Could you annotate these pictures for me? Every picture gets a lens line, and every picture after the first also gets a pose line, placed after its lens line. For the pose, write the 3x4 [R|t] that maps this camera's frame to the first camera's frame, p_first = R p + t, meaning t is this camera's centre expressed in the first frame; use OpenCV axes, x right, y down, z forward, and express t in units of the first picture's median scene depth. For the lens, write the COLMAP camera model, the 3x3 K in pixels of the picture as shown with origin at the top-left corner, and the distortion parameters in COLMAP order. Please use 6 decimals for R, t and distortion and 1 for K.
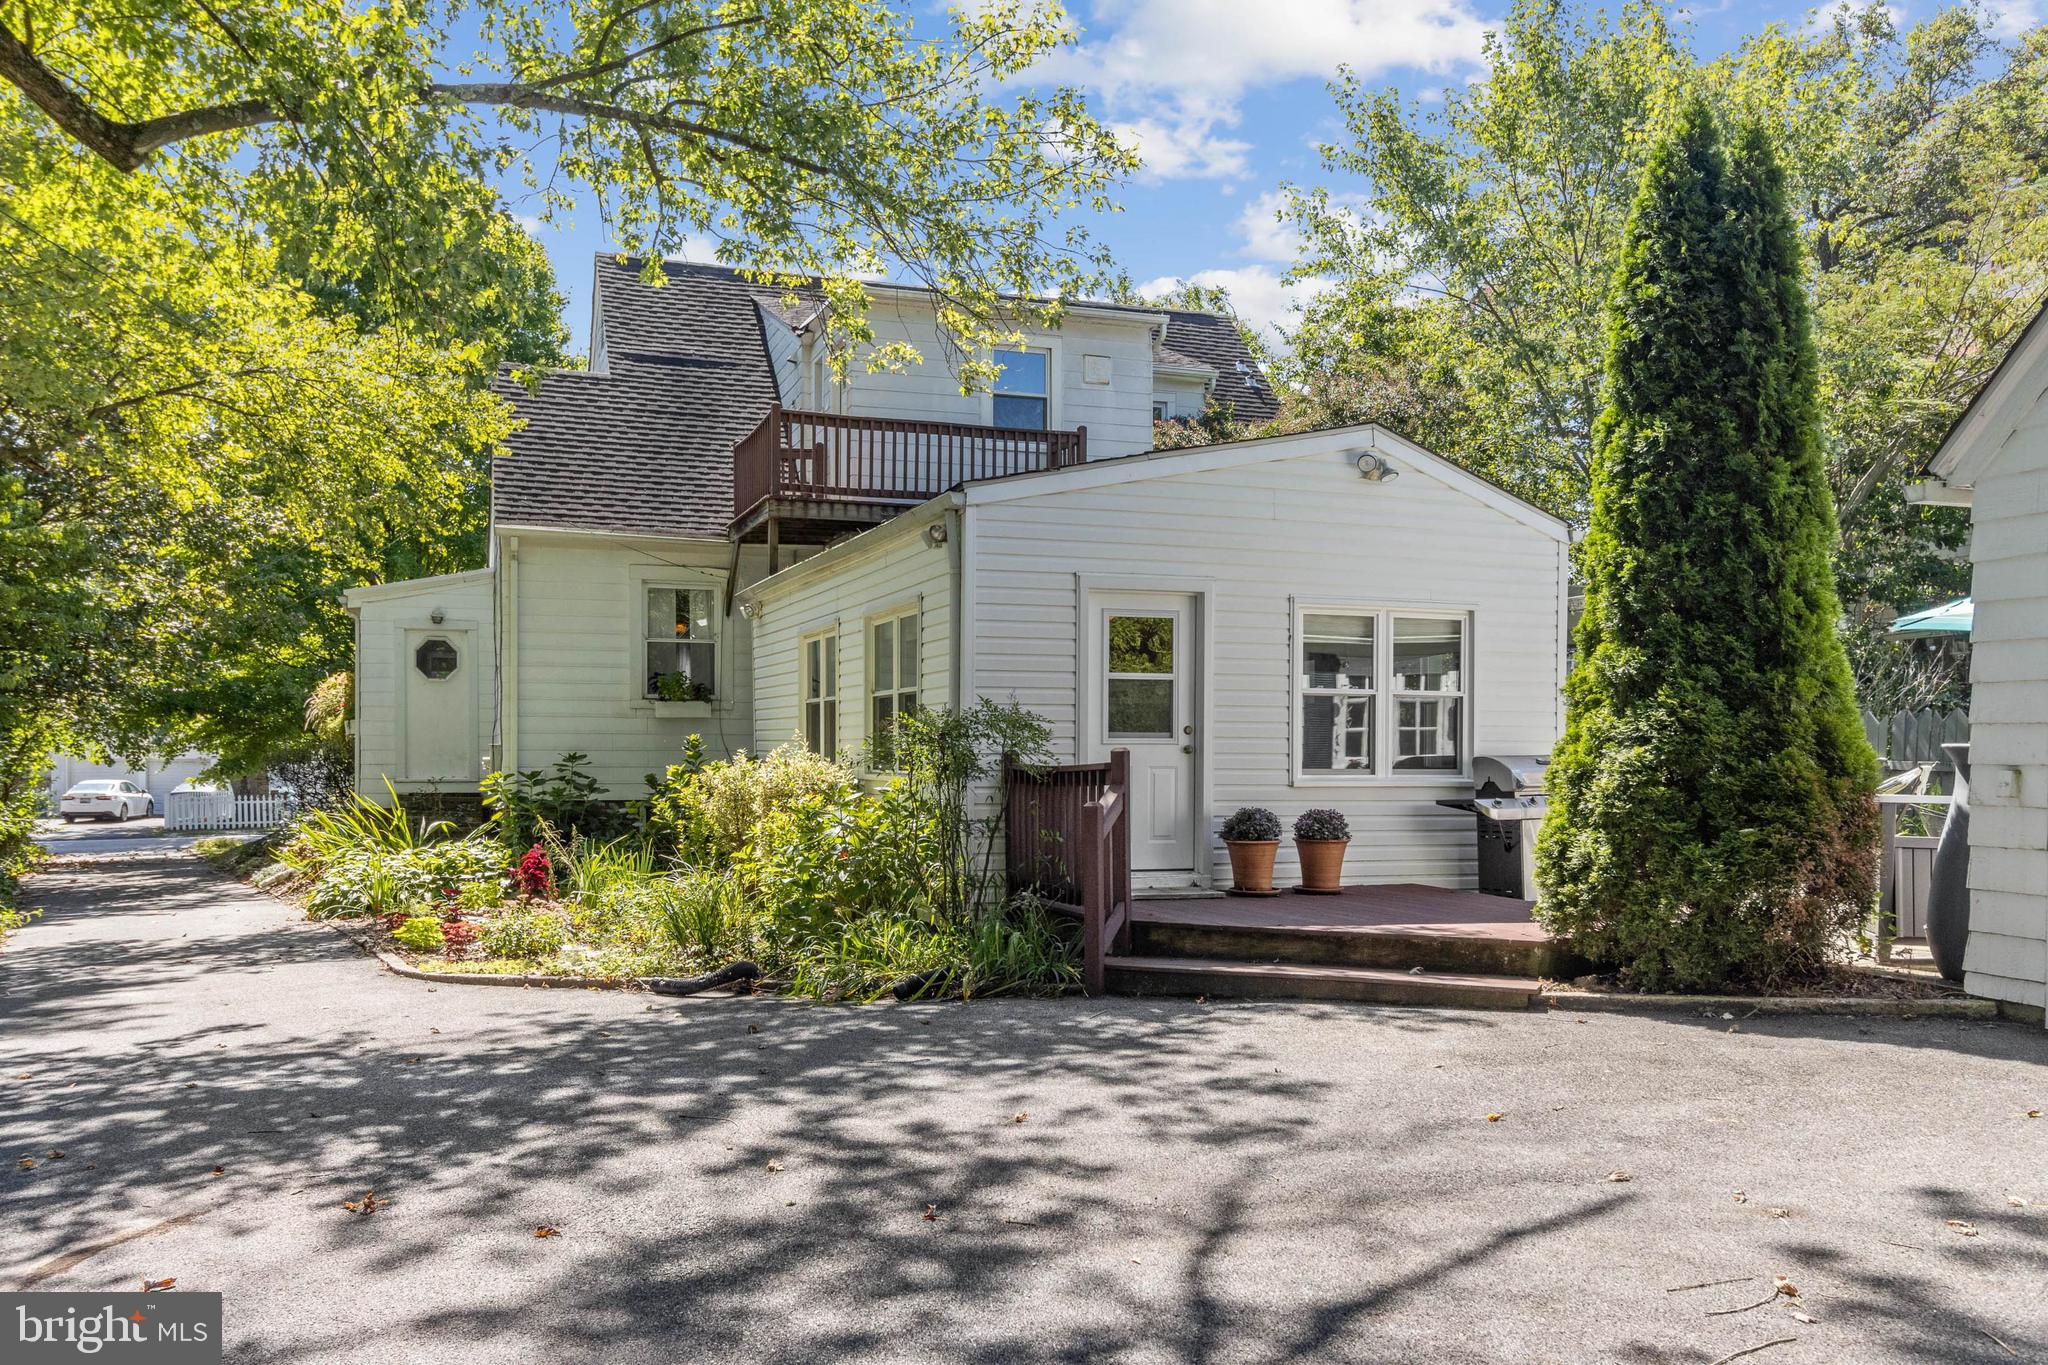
lens RADIAL K [[1719.1, 0, 1025.5], [0, 1719.1, 696.0], [0, 0, 1]] dist [-0.004219, -0.001578]
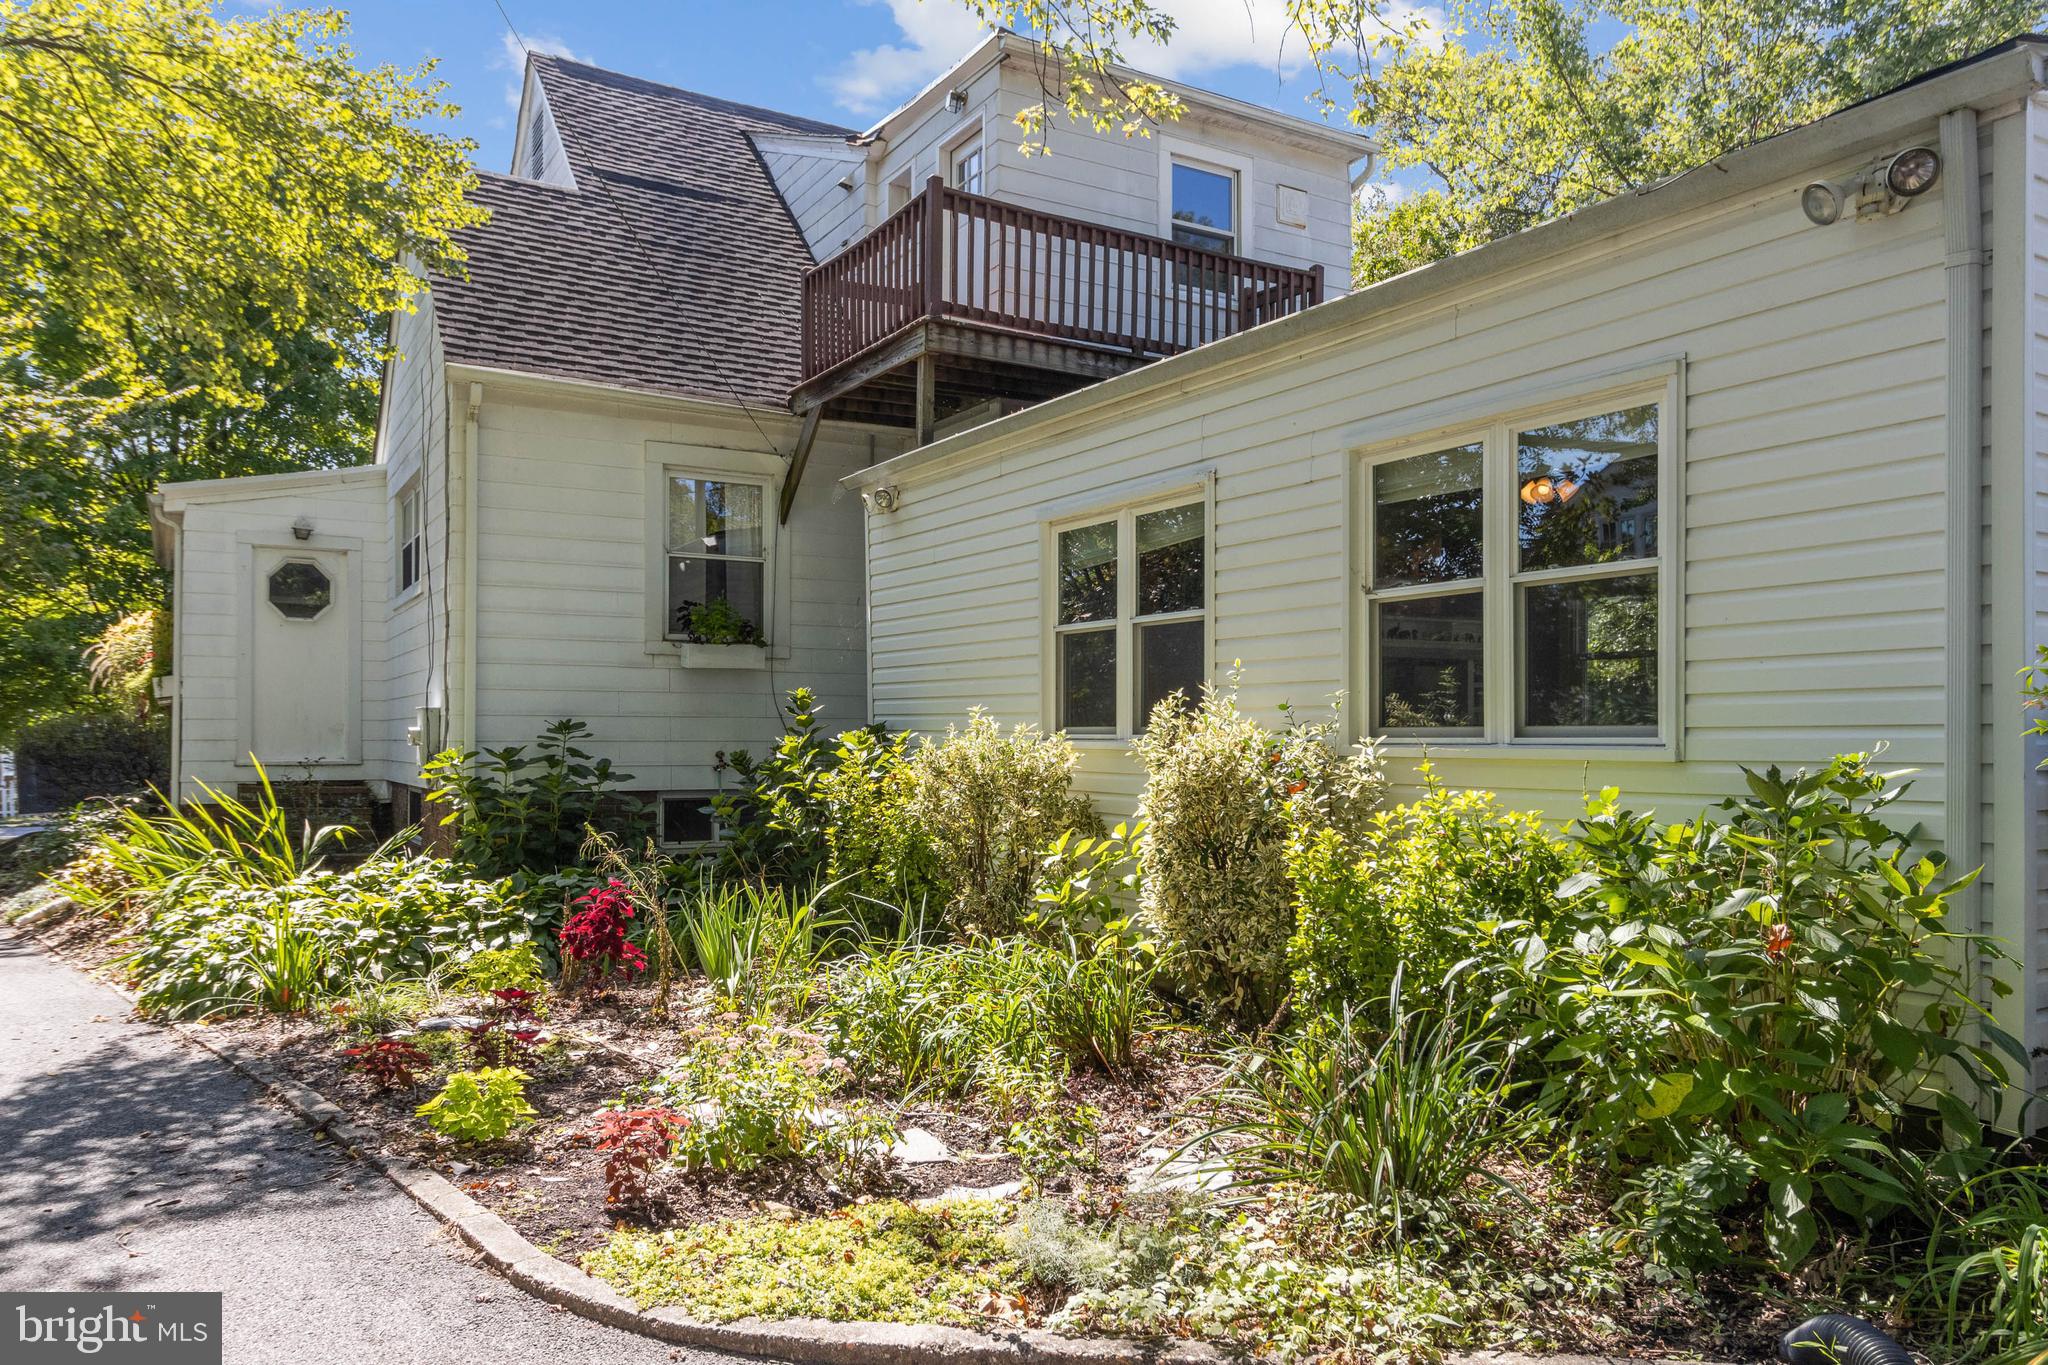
lens RADIAL K [[1446.1, 0, 1021.9], [0, 1446.1, 677.2], [0, 0, 1]] dist [0.002387, -0.002067]
pose [[0.978826, 0.007188, 0.204568, -0.206307], [-0.005494, 0.999946, -0.008847, 0.020901], [-0.204620, 0.007536, 0.978812, 0.426280]]
